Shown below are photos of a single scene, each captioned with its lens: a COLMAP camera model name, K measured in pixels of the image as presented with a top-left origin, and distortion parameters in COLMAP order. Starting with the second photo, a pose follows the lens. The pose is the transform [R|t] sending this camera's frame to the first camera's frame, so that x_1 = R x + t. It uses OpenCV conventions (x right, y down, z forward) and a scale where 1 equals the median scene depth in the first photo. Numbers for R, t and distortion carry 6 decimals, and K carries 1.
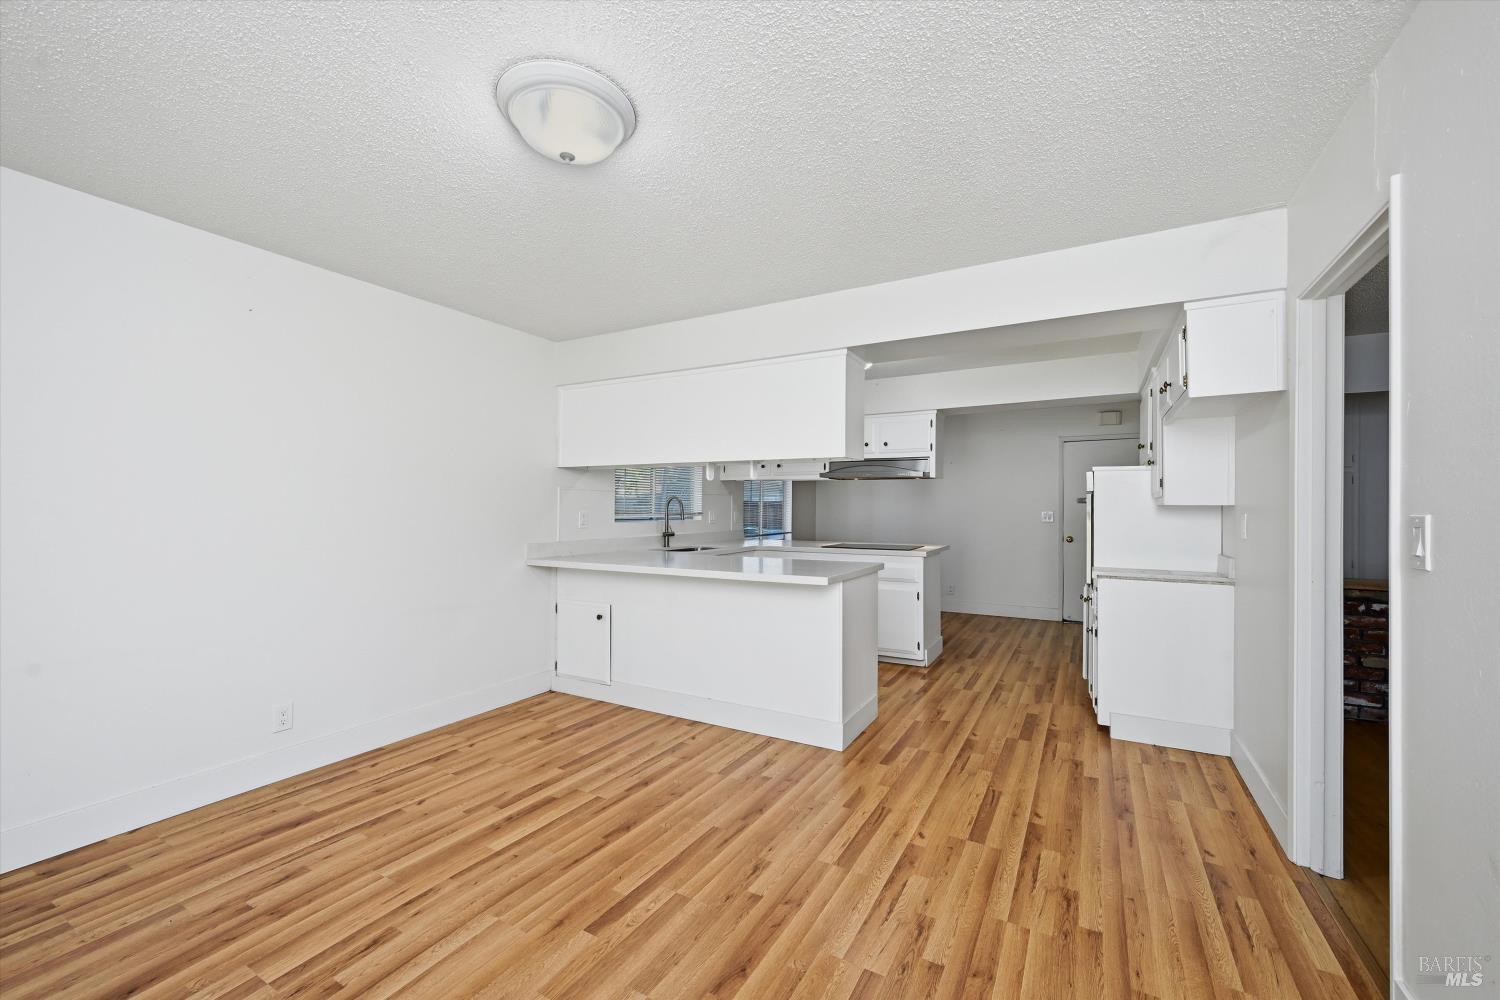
lens RADIAL K [[604.1, 0, 727.1], [0, 604.1, 503.2], [0, 0, 1]] dist [0.001529, 0.000579]
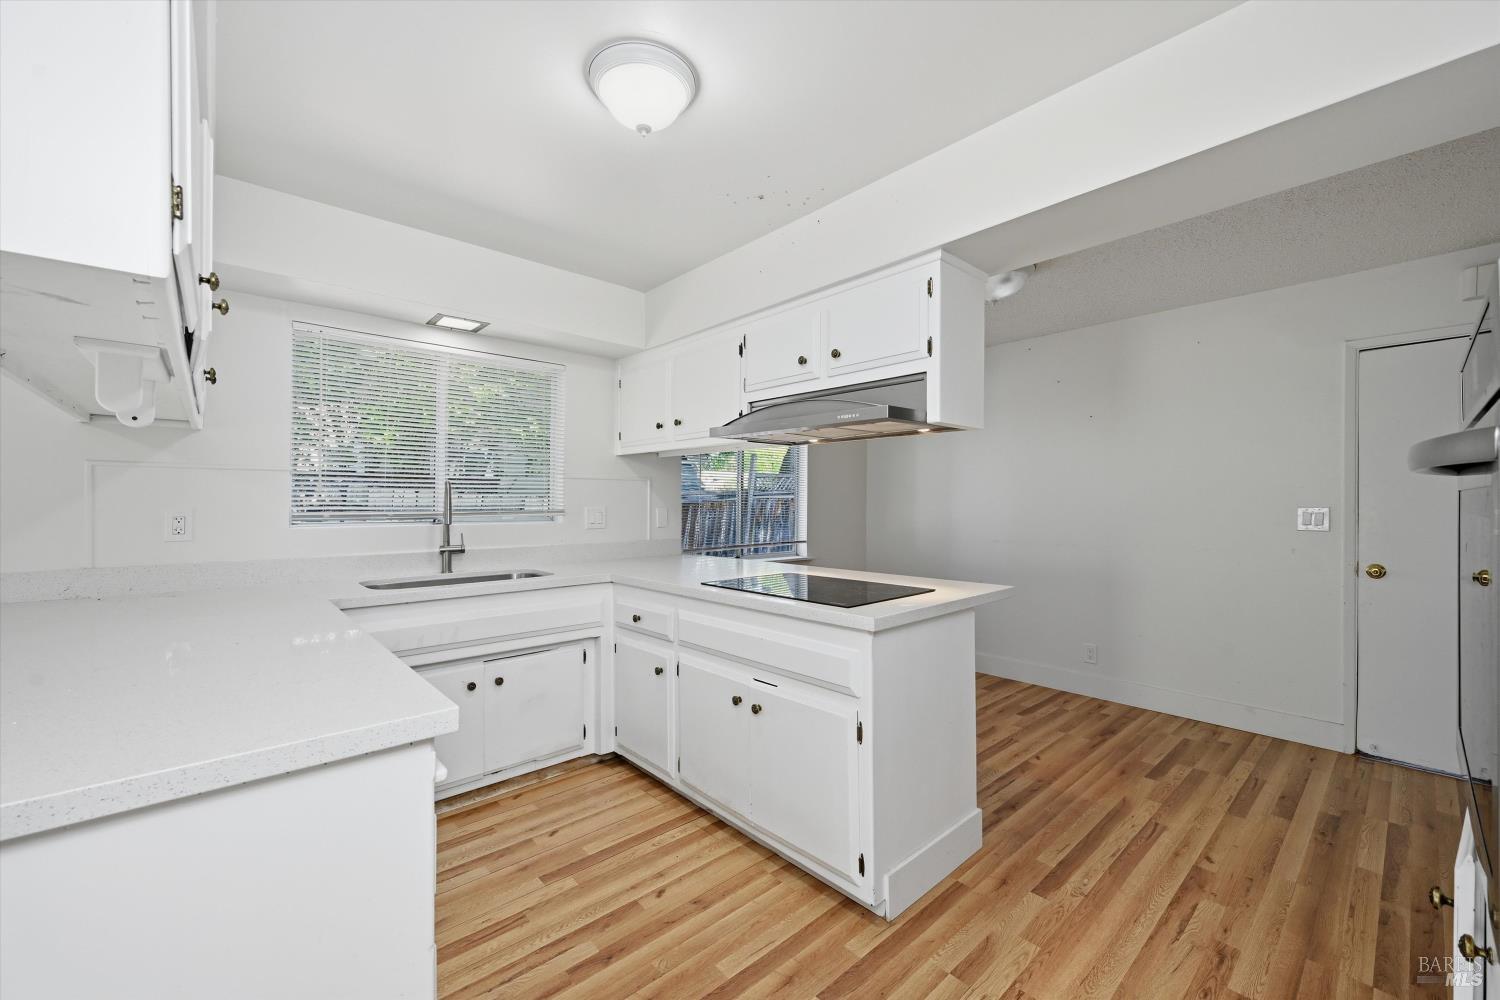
lens RADIAL K [[573.7, 0, 720.8], [0, 573.7, 506.6], [0, 0, 1]] dist [0.000163, 0.000668]
pose [[0.943130, -0.001026, -0.332423, 0.459908], [0.005502, 0.999906, 0.012526, 0.009223], [0.332379, -0.013643, 0.943047, 0.861677]]
